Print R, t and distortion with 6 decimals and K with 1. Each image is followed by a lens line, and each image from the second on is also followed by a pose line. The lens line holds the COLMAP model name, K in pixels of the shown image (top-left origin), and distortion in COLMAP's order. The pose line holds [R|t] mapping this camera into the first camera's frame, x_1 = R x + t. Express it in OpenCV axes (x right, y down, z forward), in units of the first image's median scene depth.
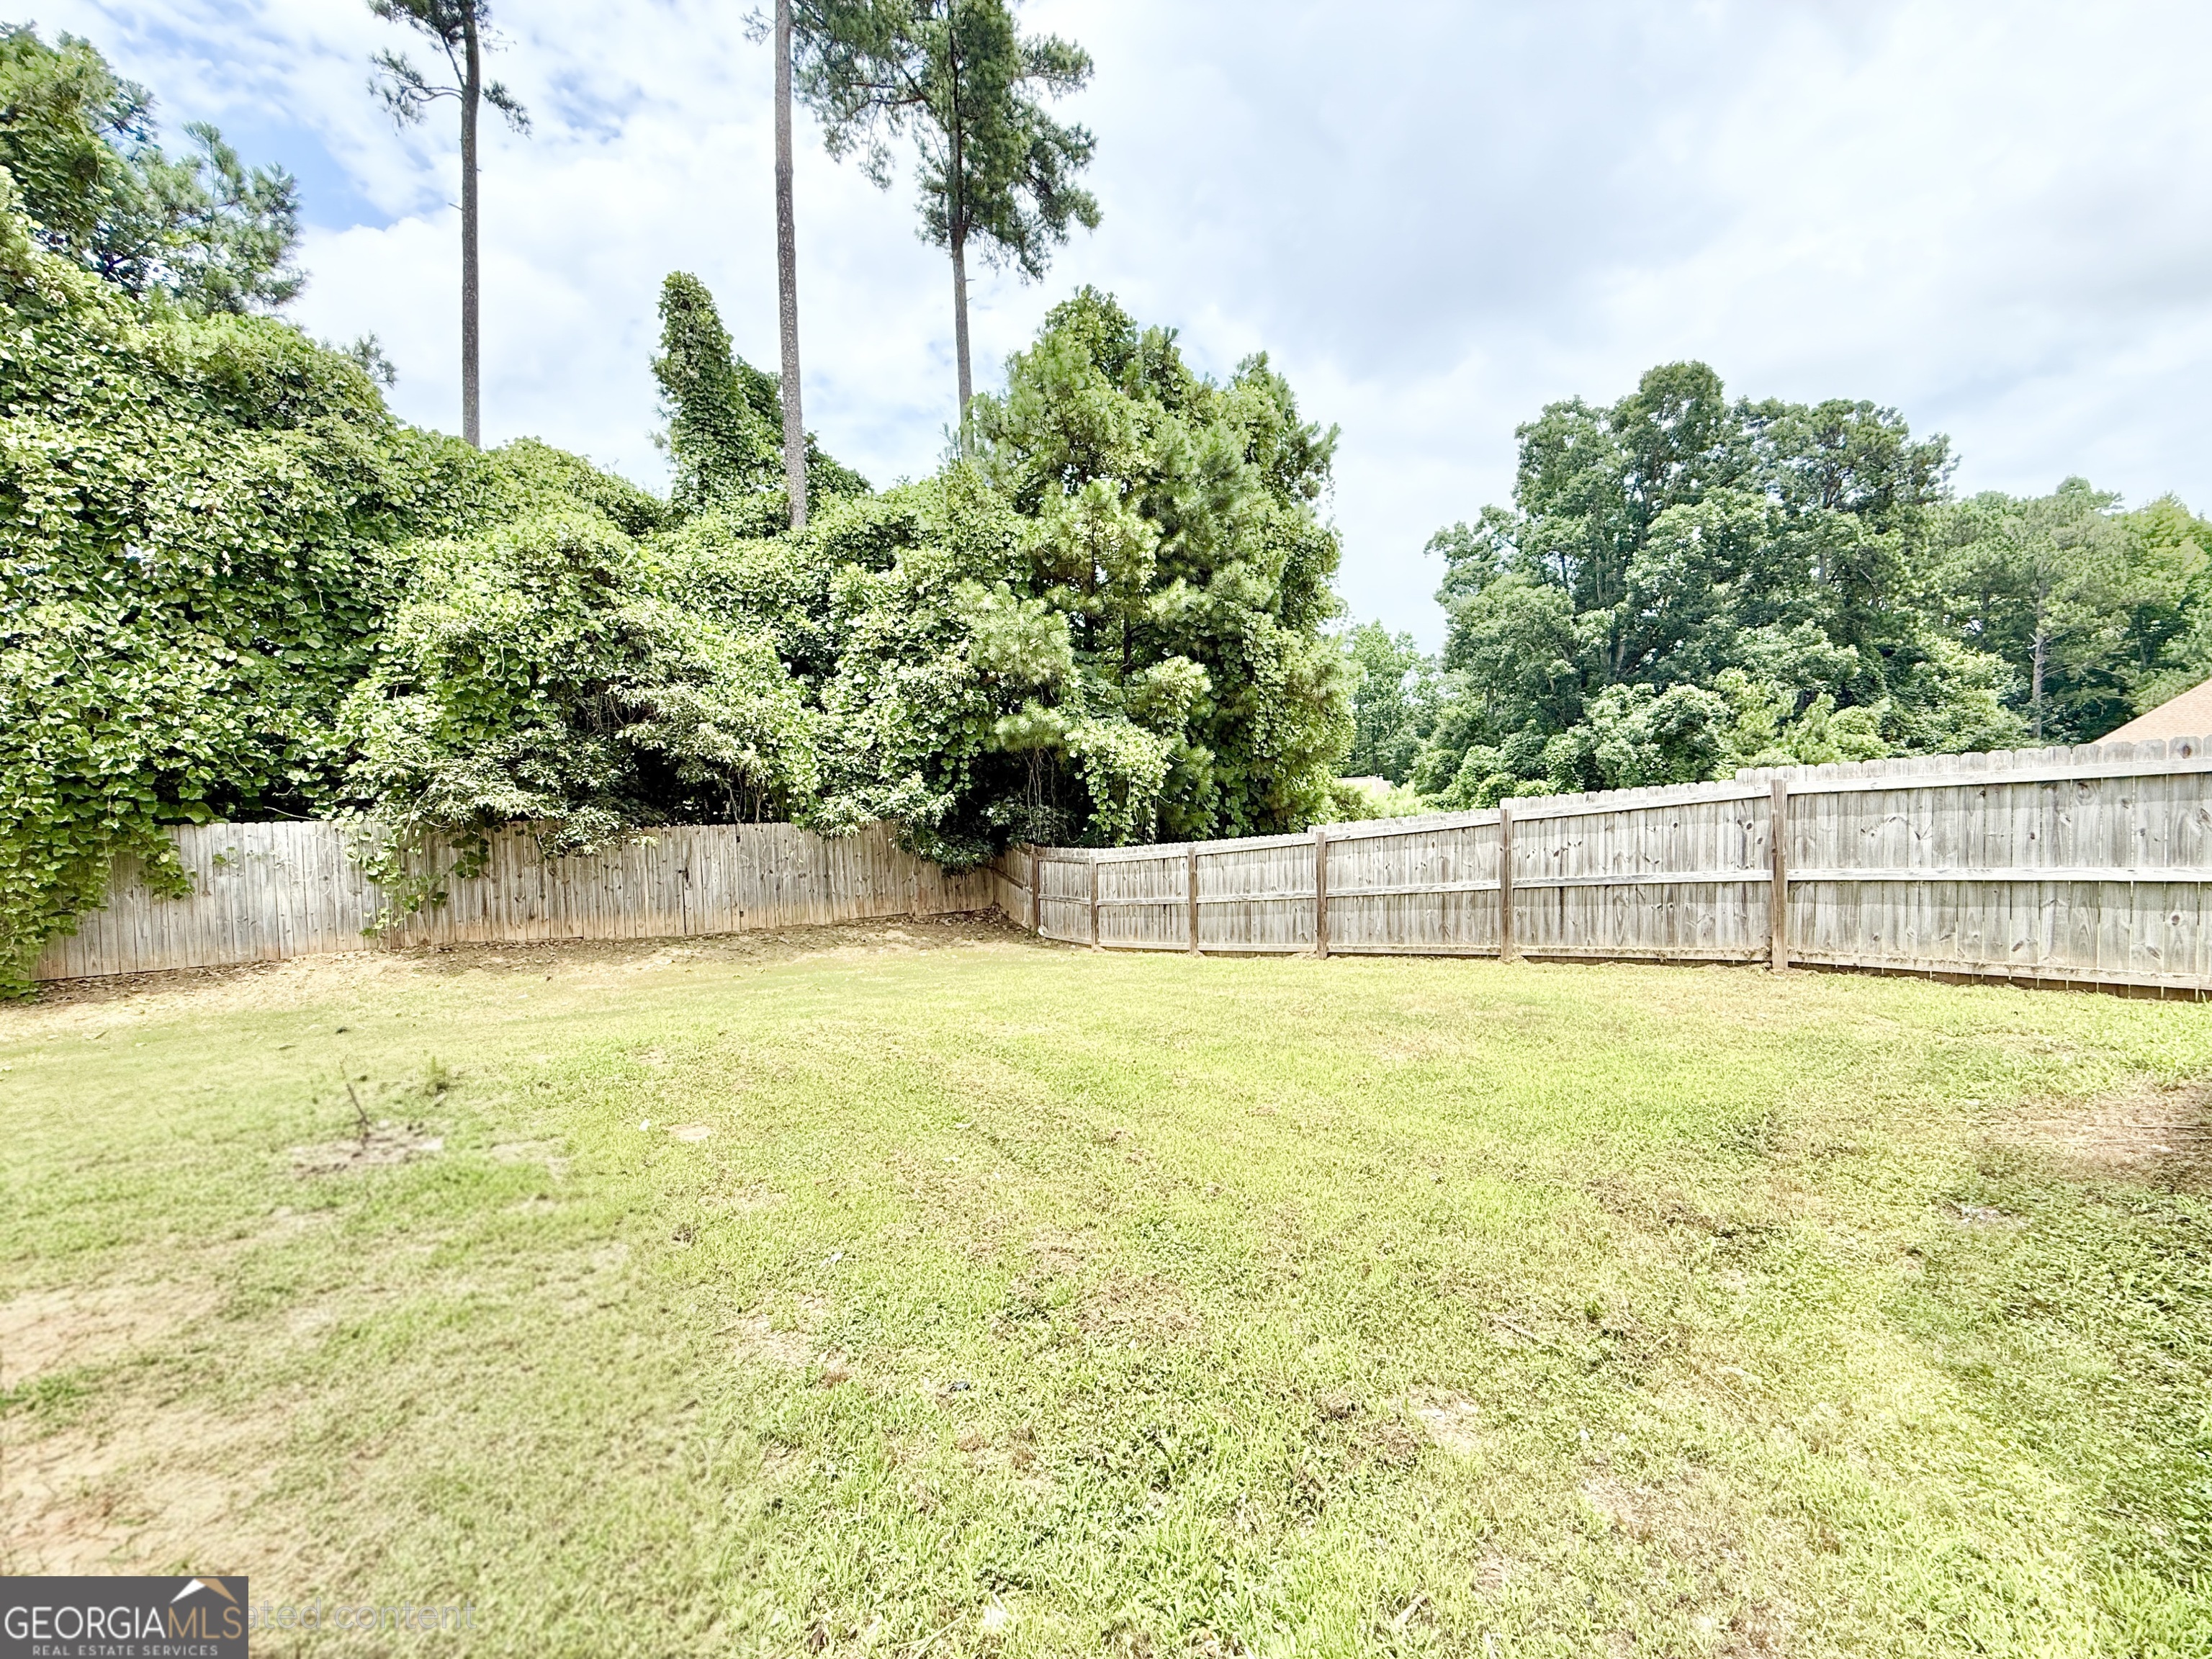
lens RADIAL K [[883.1, 0, 1100.7], [0, 883.1, 833.7], [0, 0, 1]] dist [-0.000709, 0.000174]
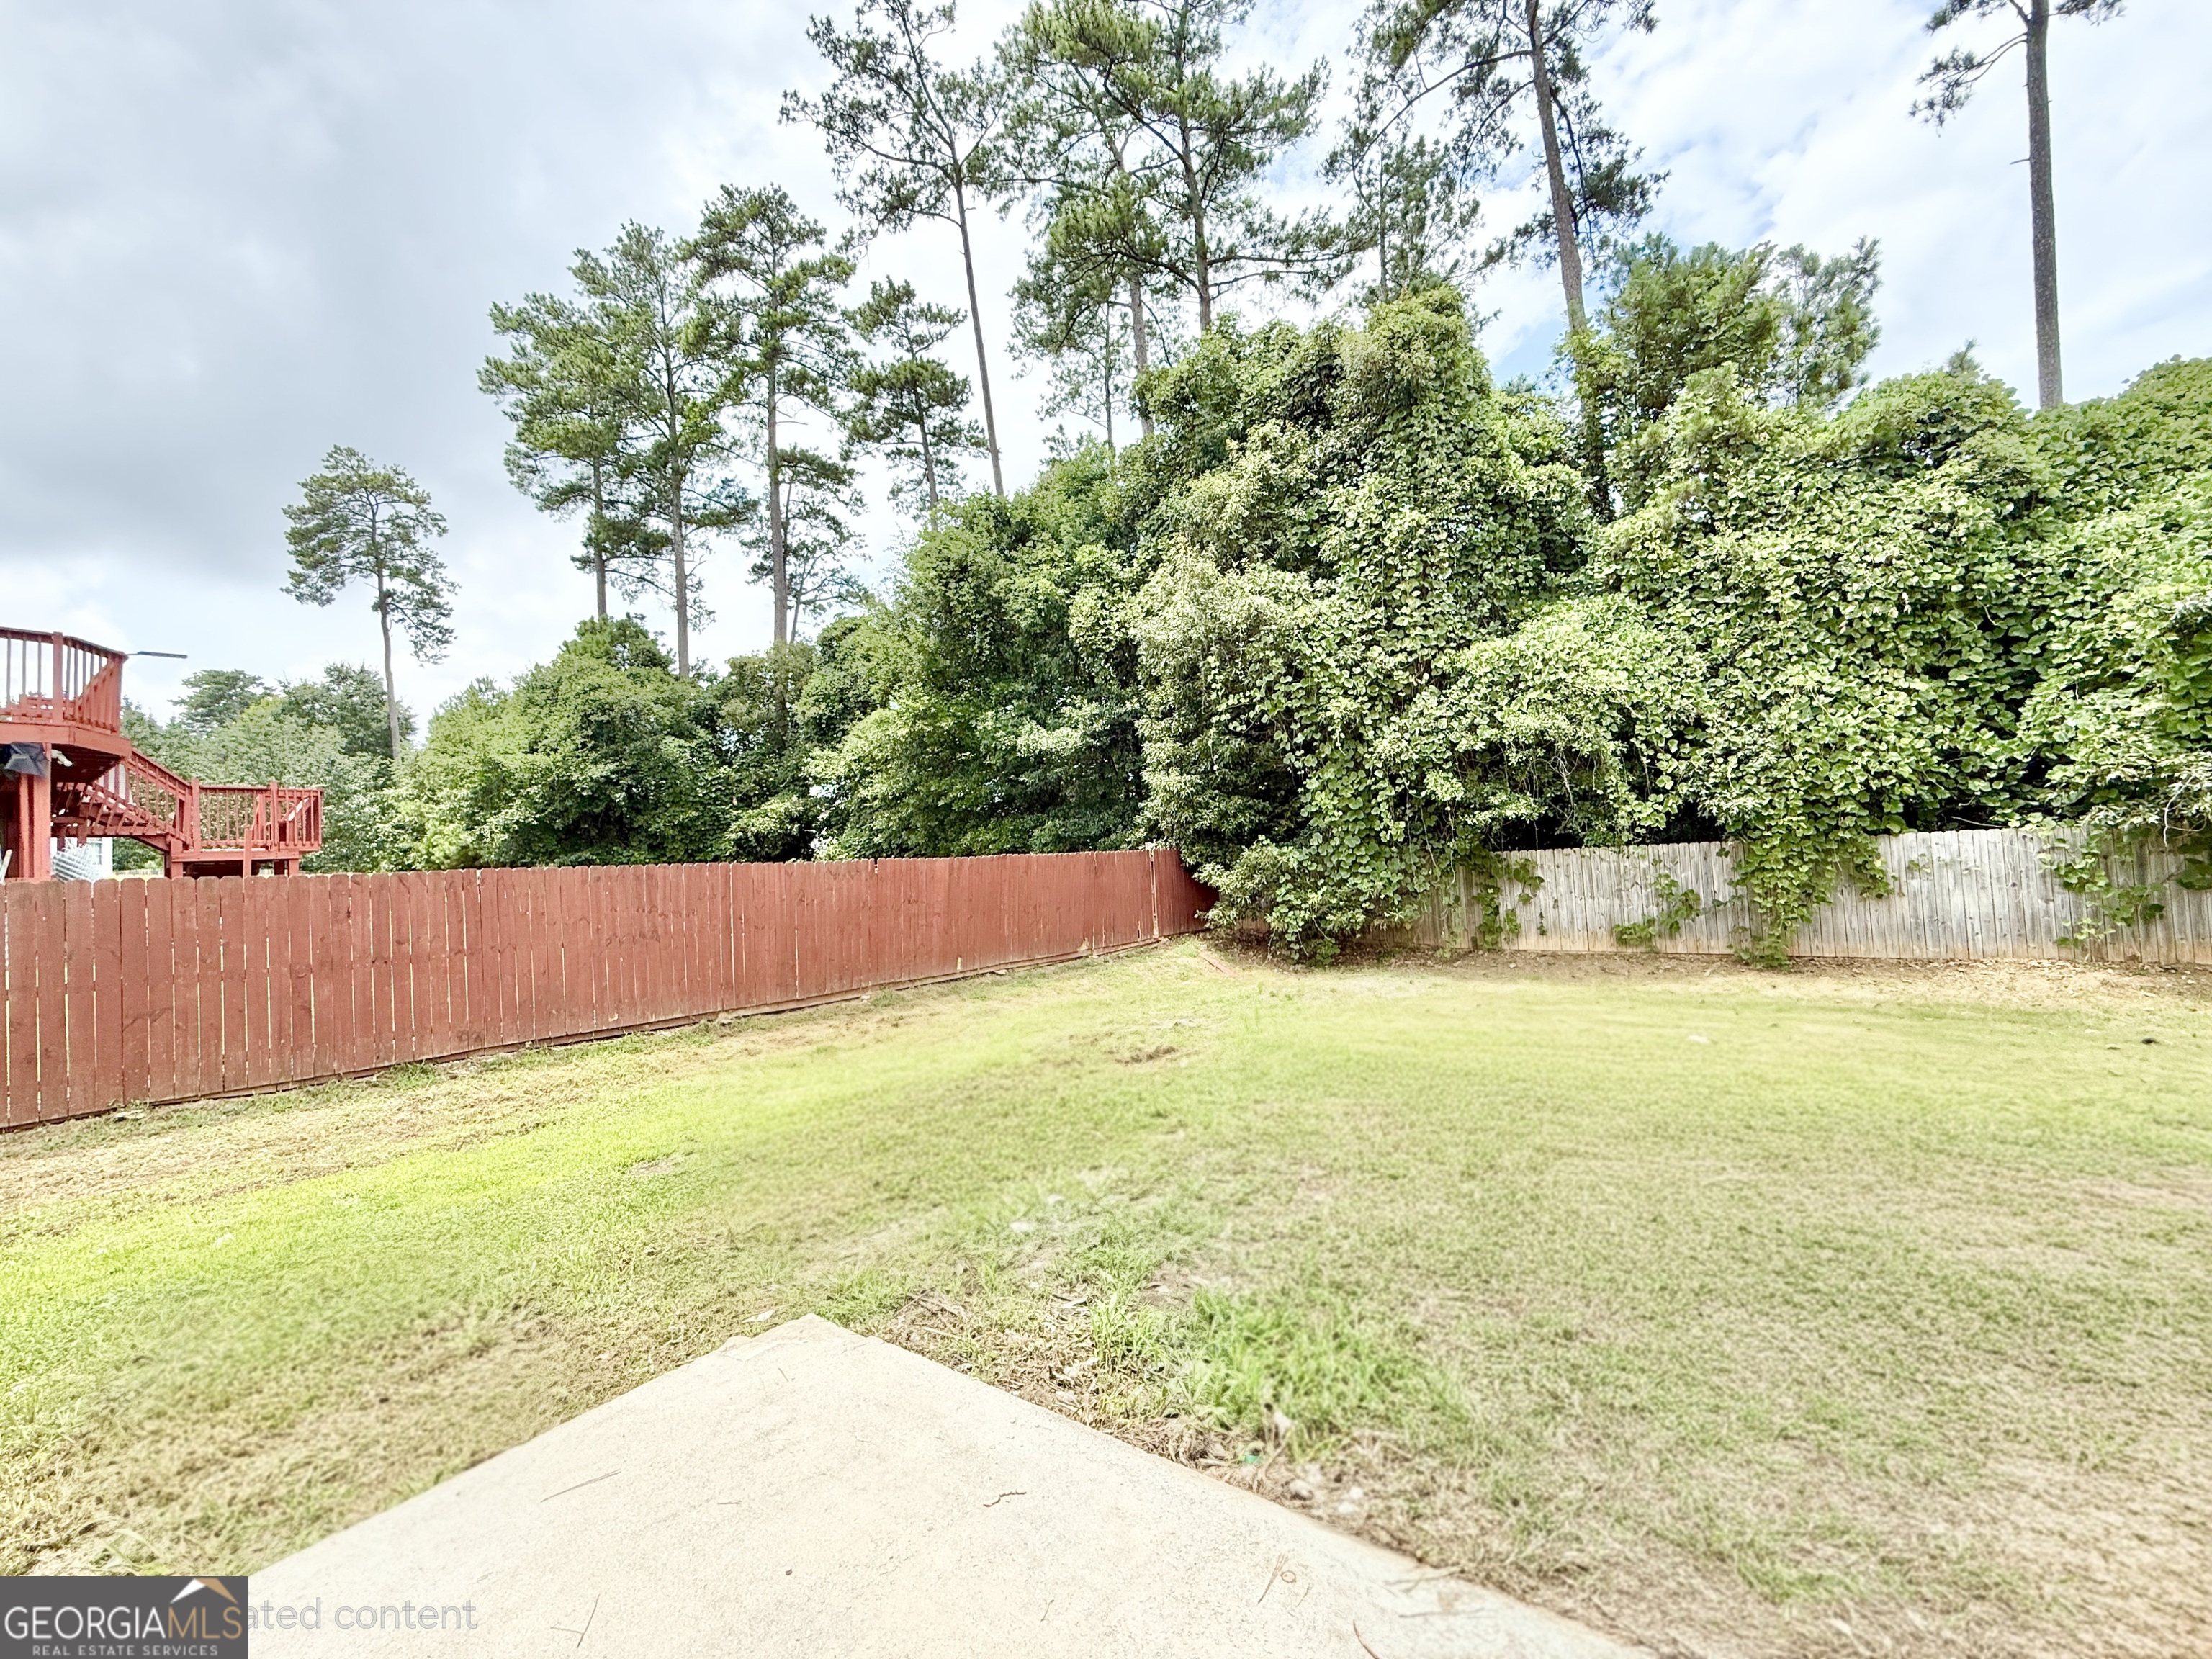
lens RADIAL K [[883.1, 0, 1101.0], [0, 883.1, 832.2], [0, 0, 1]] dist [-0.000709, 0.000174]
pose [[0.248227, -0.027741, -0.968305, -0.119555], [0.014293, 0.999586, -0.024973, 0.000552], [0.968596, -0.007641, 0.248521, -0.209207]]
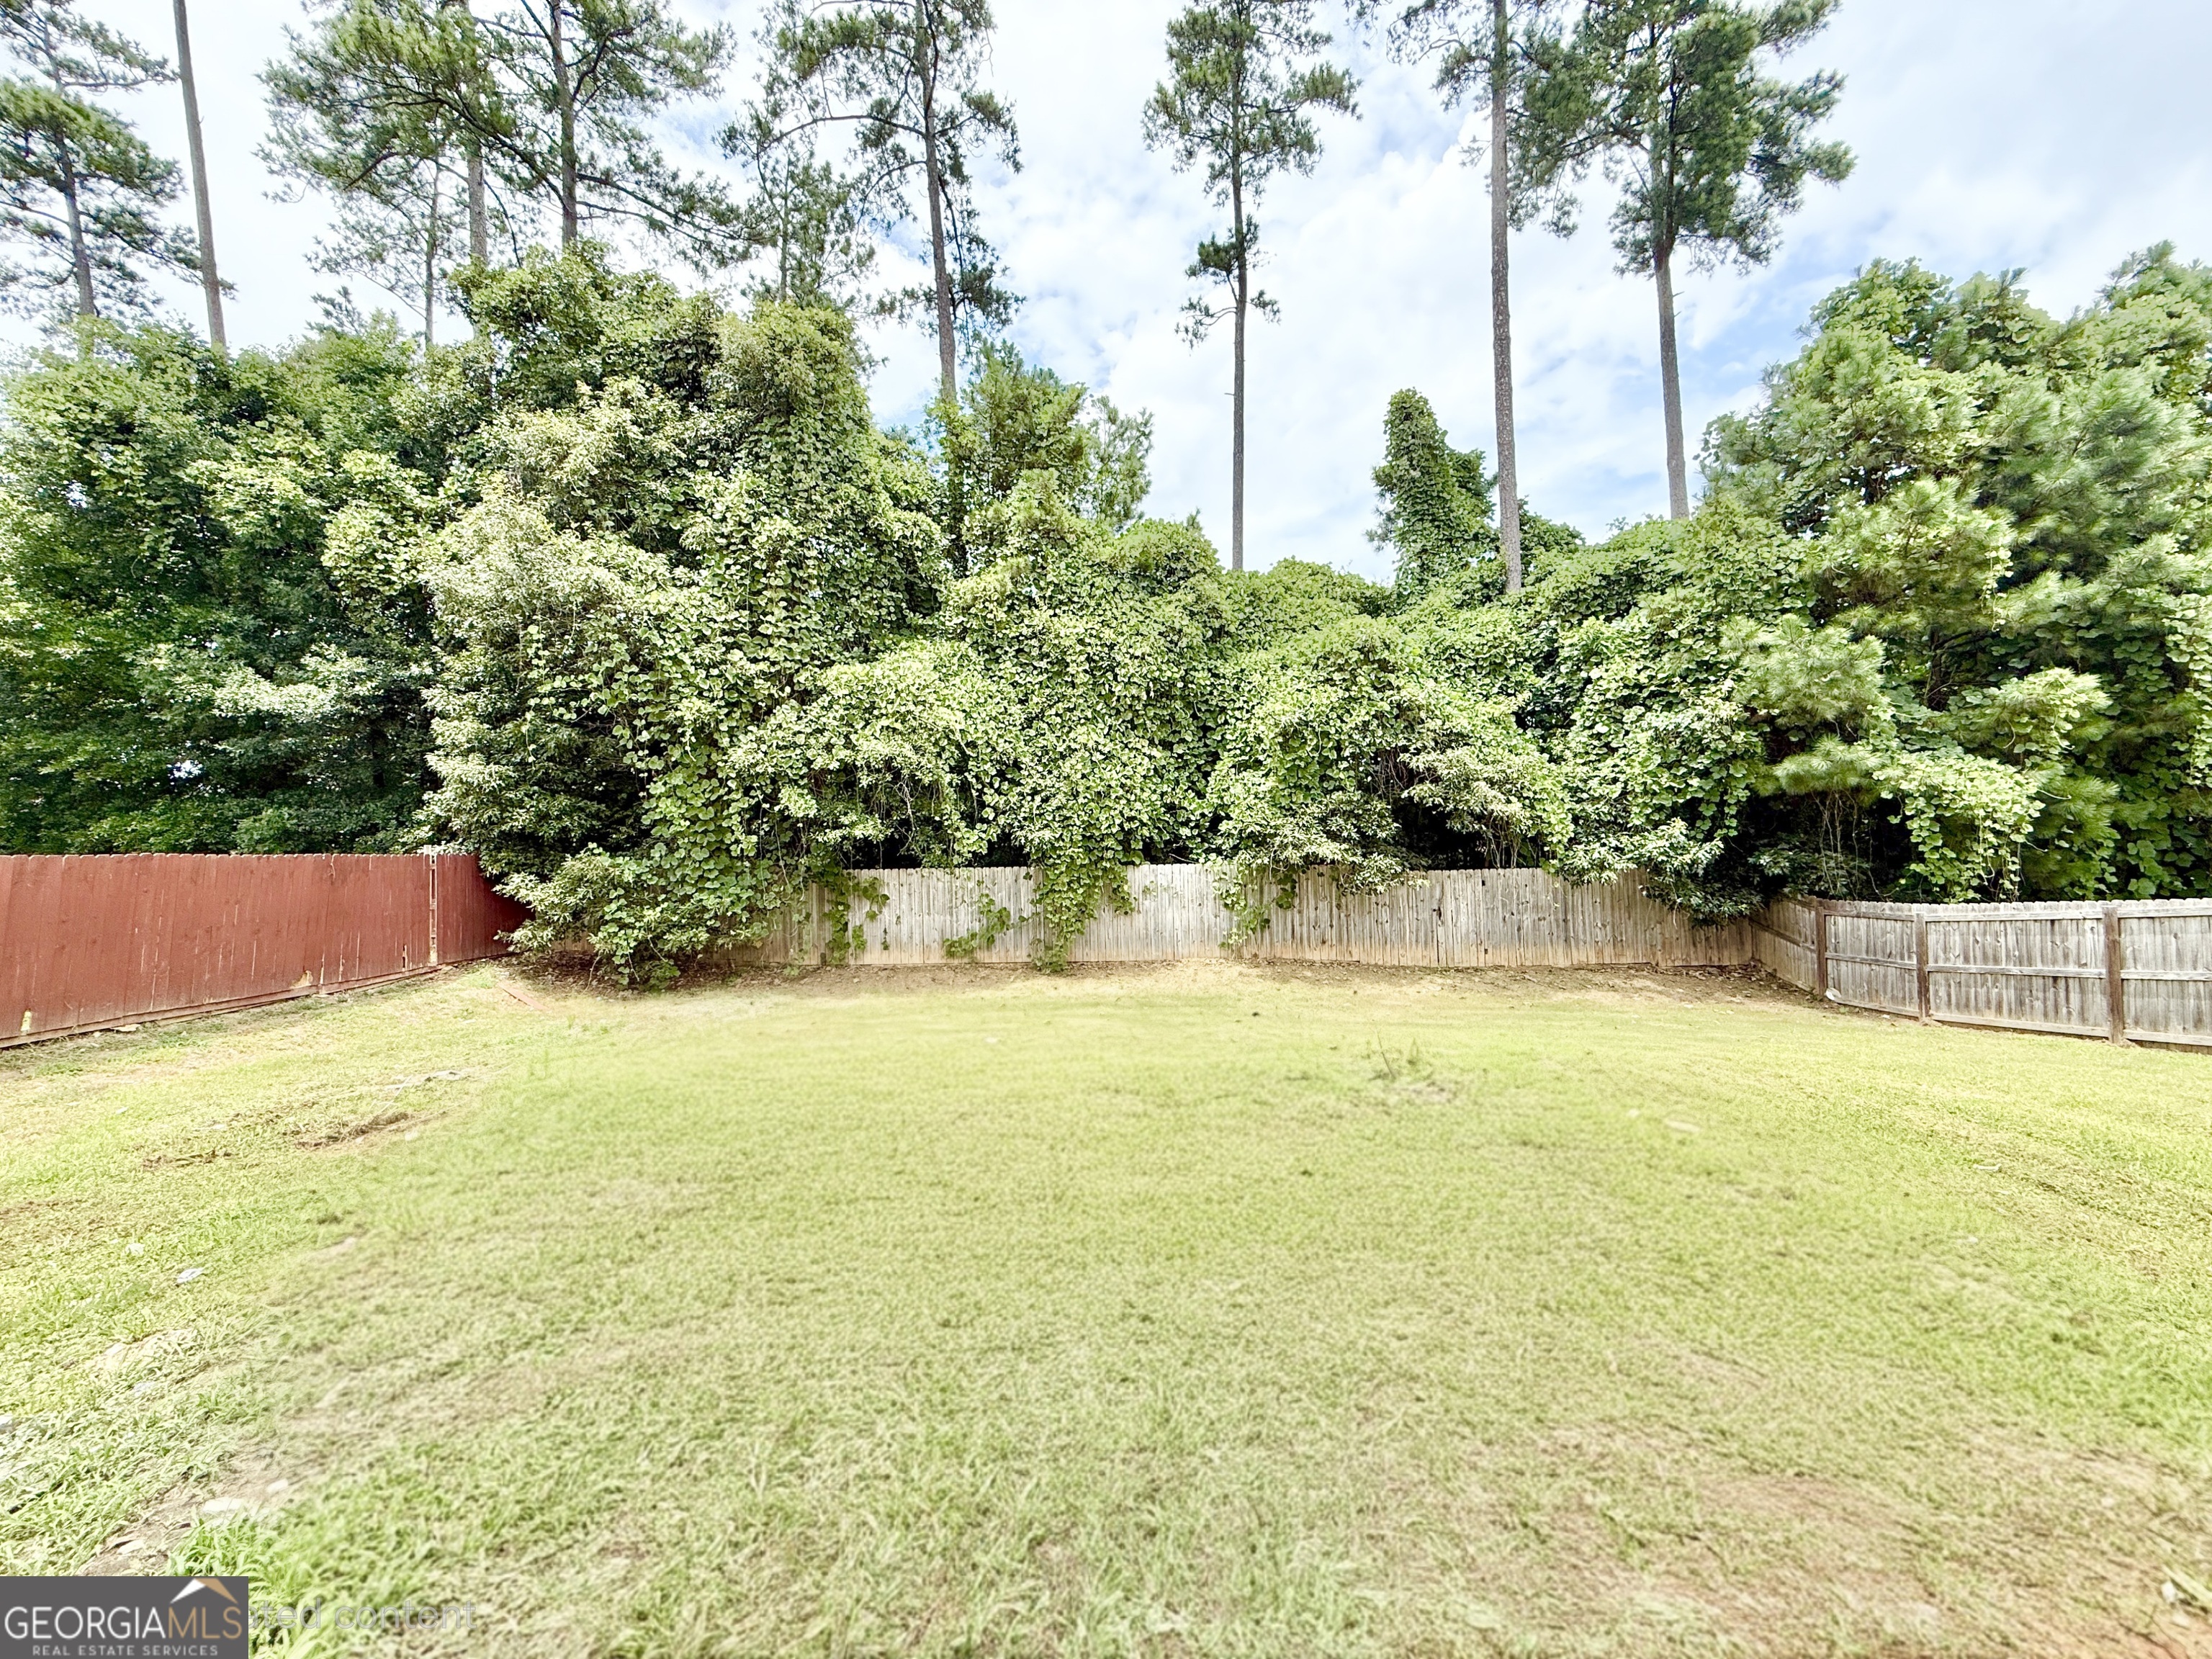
lens RADIAL K [[883.1, 0, 1098.4], [0, 883.1, 833.3], [0, 0, 1]] dist [-0.000709, 0.000174]
pose [[0.794974, -0.009740, -0.606565, -0.120815], [-0.018538, 0.999014, -0.040337, -0.002270], [0.606360, 0.043311, 0.794010, -0.166570]]
